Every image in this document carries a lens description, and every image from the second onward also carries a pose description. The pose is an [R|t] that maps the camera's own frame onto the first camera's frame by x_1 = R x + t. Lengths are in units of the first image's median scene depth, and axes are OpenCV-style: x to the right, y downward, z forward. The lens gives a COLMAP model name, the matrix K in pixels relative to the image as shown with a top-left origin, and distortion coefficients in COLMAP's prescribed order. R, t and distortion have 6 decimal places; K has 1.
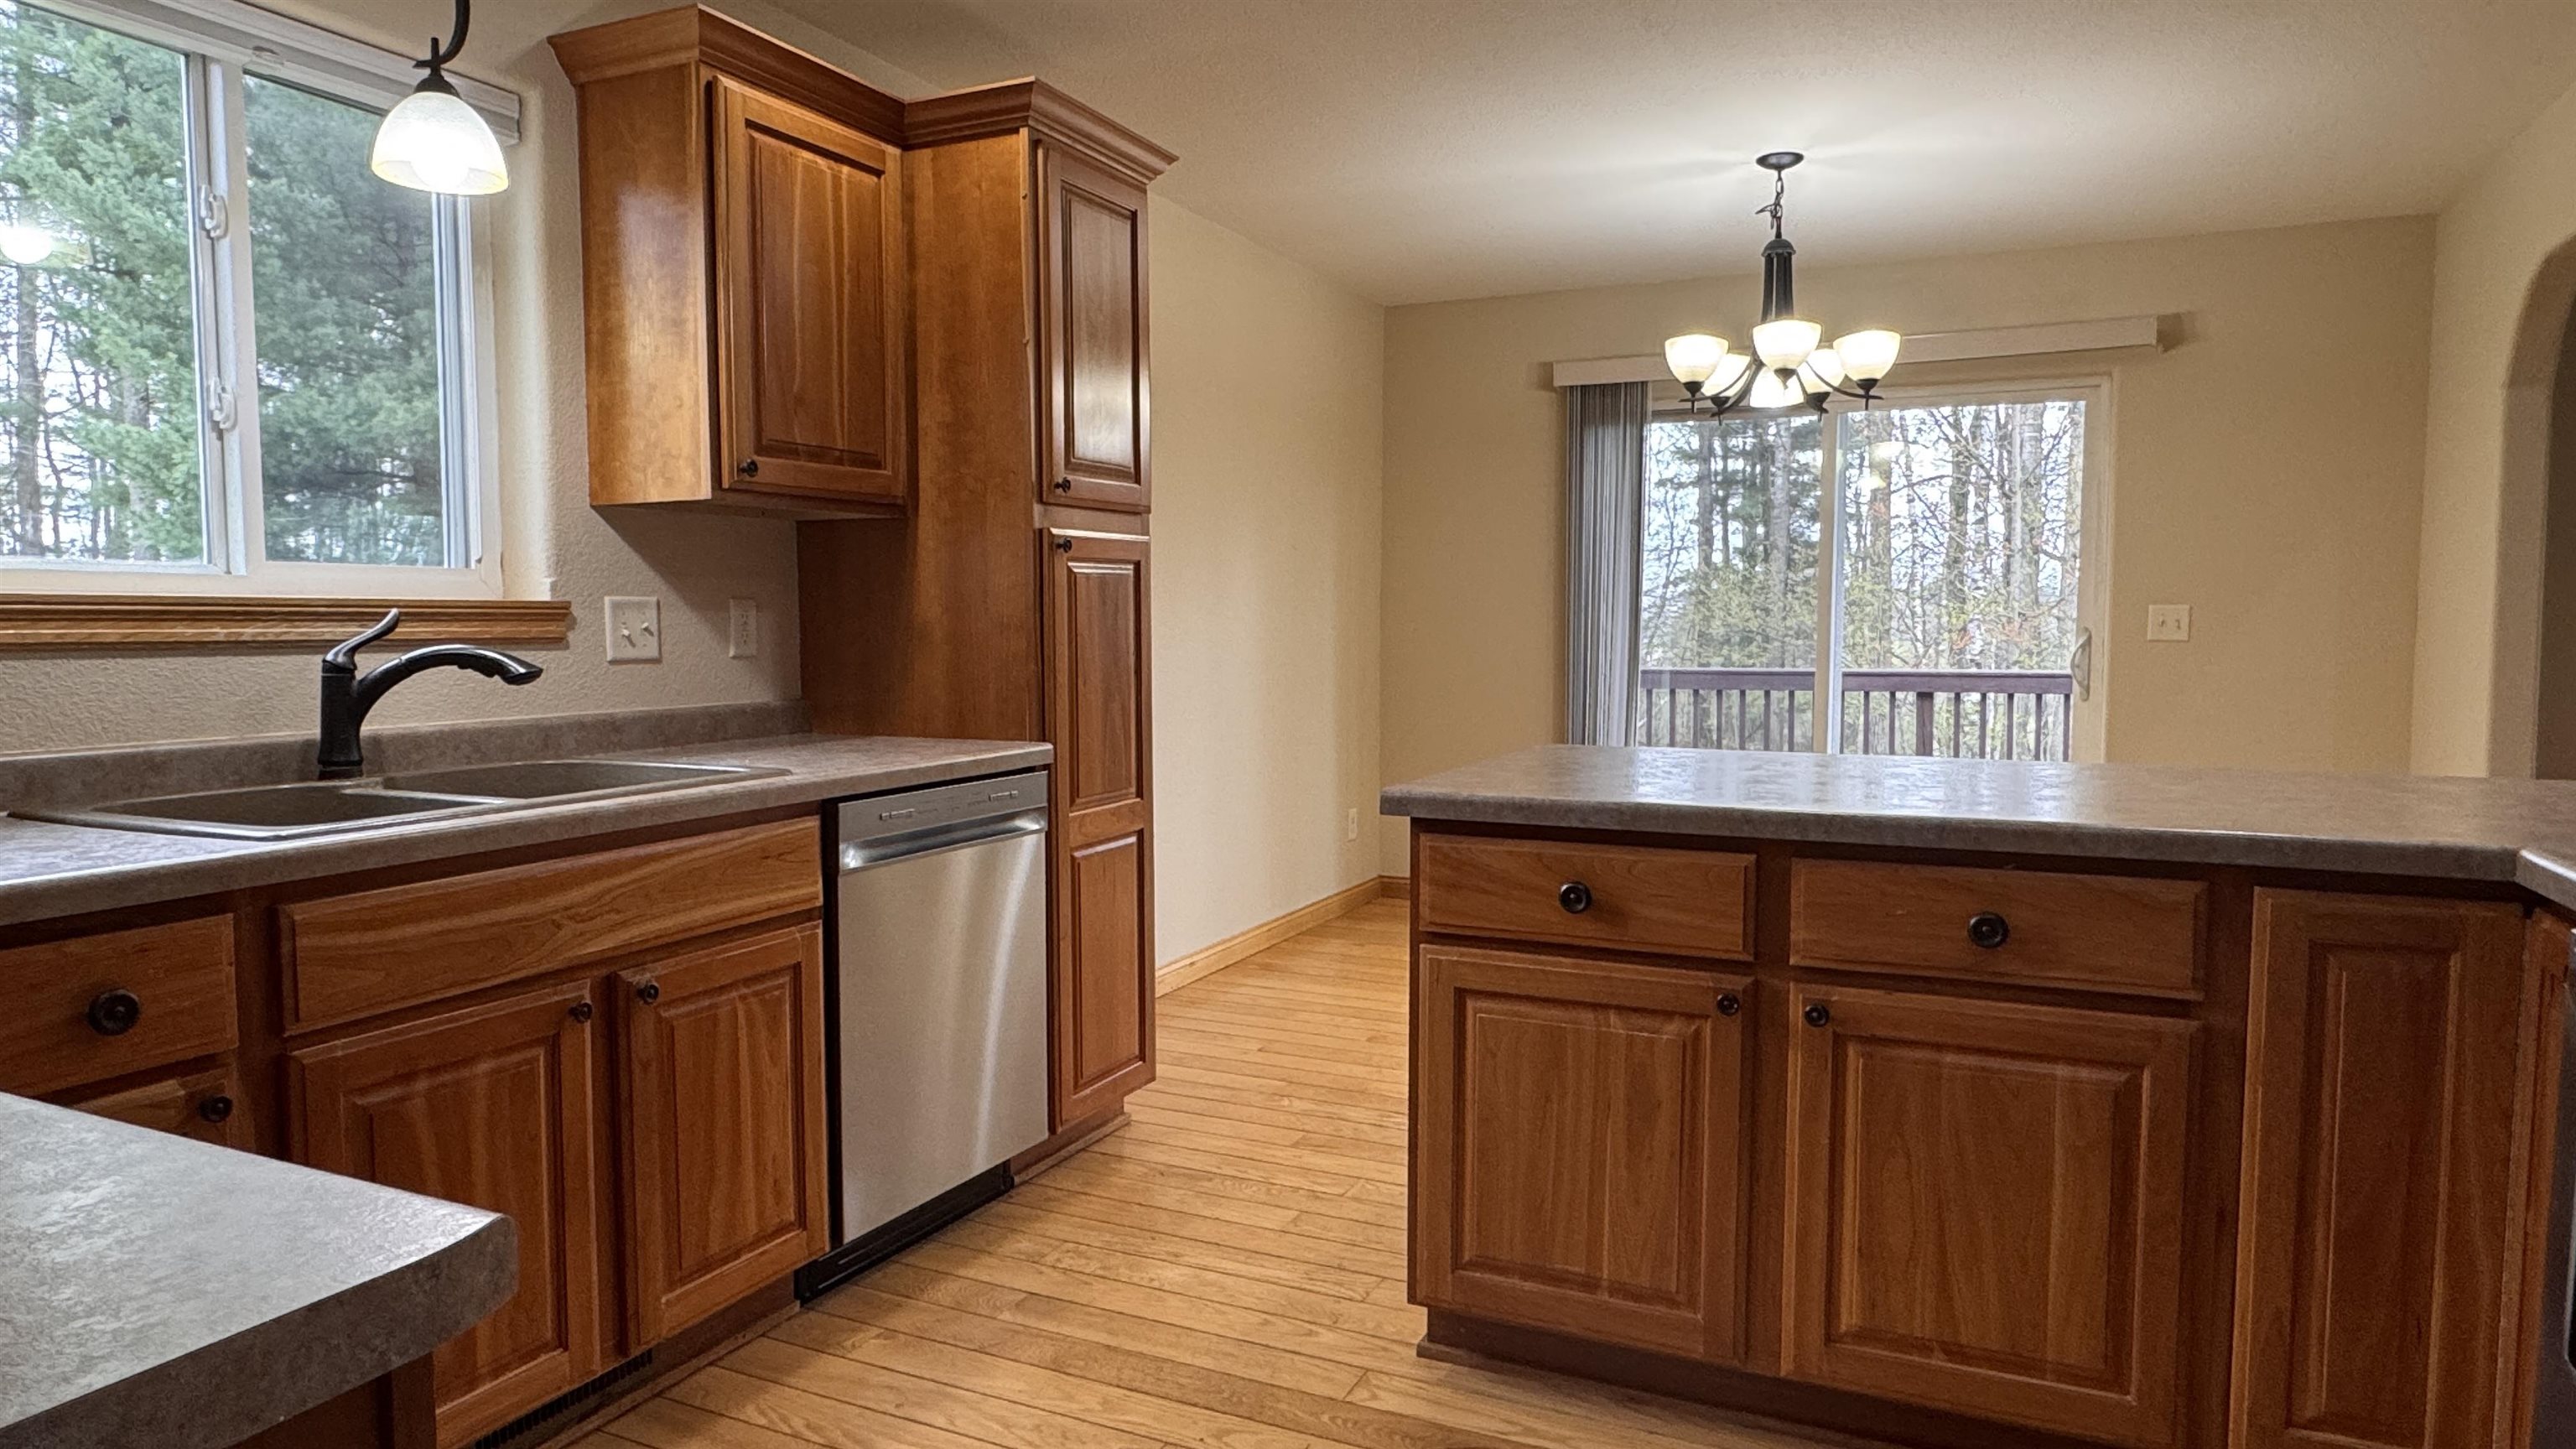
lens RADIAL K [[1540.6, 0, 1284.3], [0, 1540.6, 723.0], [0, 0, 1]] dist [0.000139, 0.000976]
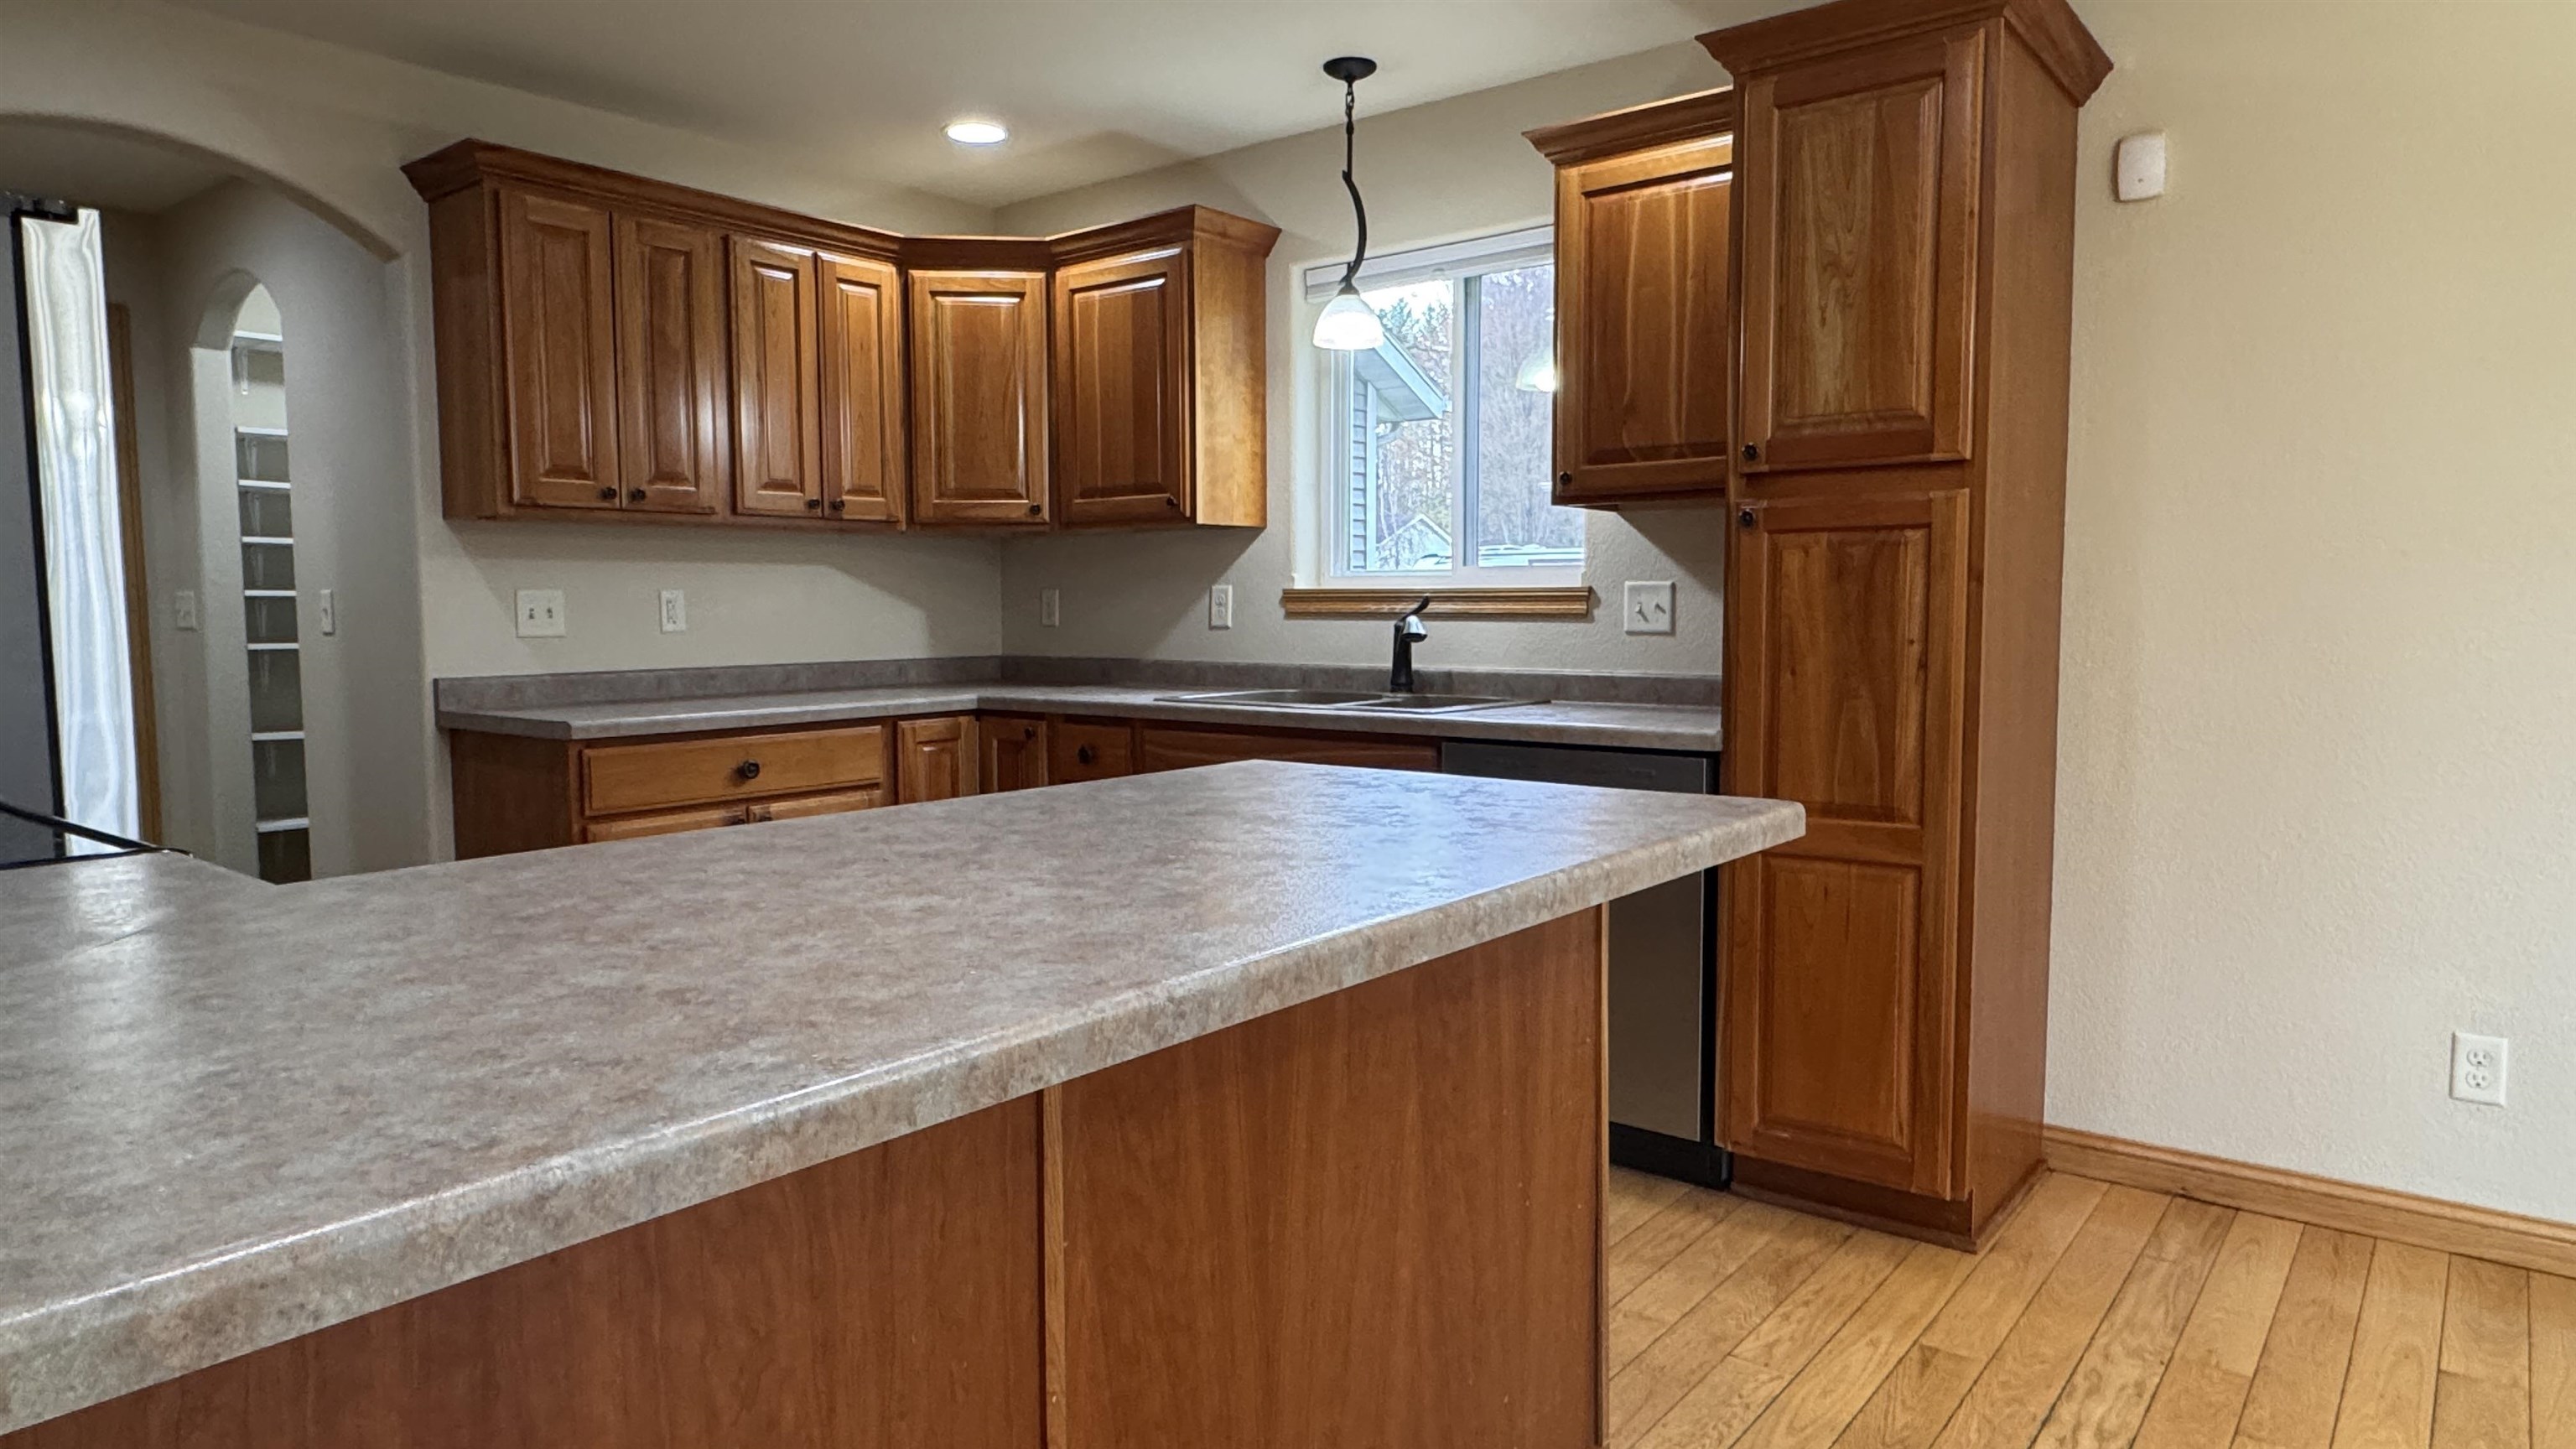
lens RADIAL K [[1540.6, 0, 1280.6], [0, 1540.6, 716.3], [0, 0, 1]] dist [0.000139, 0.000976]
pose [[-0.227476, 0.078309, -0.970630, 0.879219], [-0.060426, 0.993705, 0.094332, -0.074320], [0.971907, 0.080109, -0.221312, 1.009243]]
